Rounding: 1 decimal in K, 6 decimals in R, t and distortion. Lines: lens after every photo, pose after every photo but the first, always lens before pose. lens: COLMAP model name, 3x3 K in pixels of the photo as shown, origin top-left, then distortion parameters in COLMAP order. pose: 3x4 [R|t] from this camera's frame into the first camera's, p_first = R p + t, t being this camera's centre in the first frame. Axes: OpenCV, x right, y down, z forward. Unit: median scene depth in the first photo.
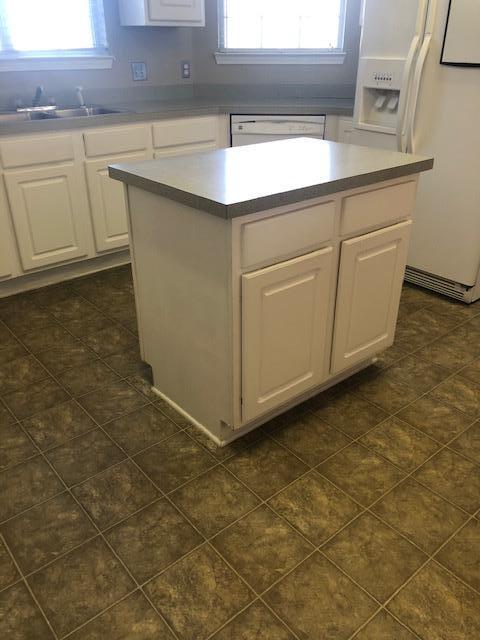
lens RADIAL K [[524.3, 0, 243.6], [0, 524.3, 321.3], [0, 0, 1]] dist [0.036787, -0.030857]
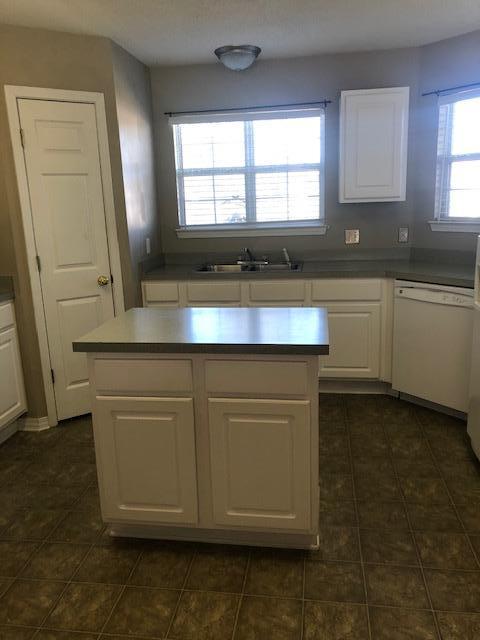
lens RADIAL K [[524.3, 0, 239.1], [0, 524.3, 324.5], [0, 0, 1]] dist [0.036787, -0.030857]
pose [[0.662437, 0.152875, -0.733353, 0.731369], [-0.322115, 0.941962, -0.094605, -0.151918], [0.676328, 0.298893, 0.673234, 0.171740]]
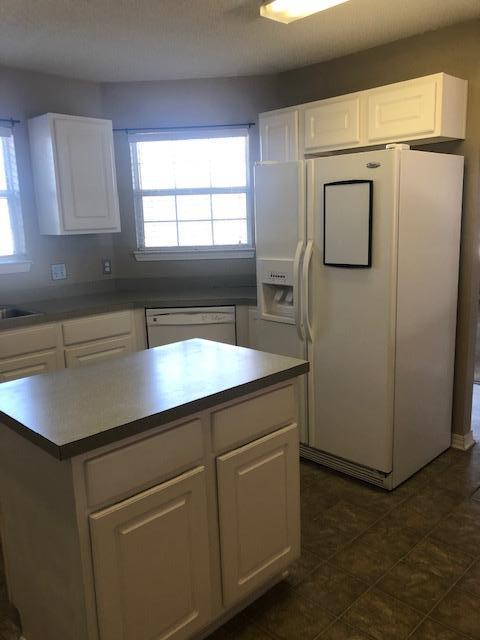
lens RADIAL K [[524.3, 0, 241.5], [0, 524.3, 324.8], [0, 0, 1]] dist [0.036787, -0.030857]
pose [[0.996736, -0.049954, 0.063424, 0.131287], [0.065929, 0.957056, -0.282307, -0.078887], [-0.046598, 0.285567, 0.957225, 0.020791]]
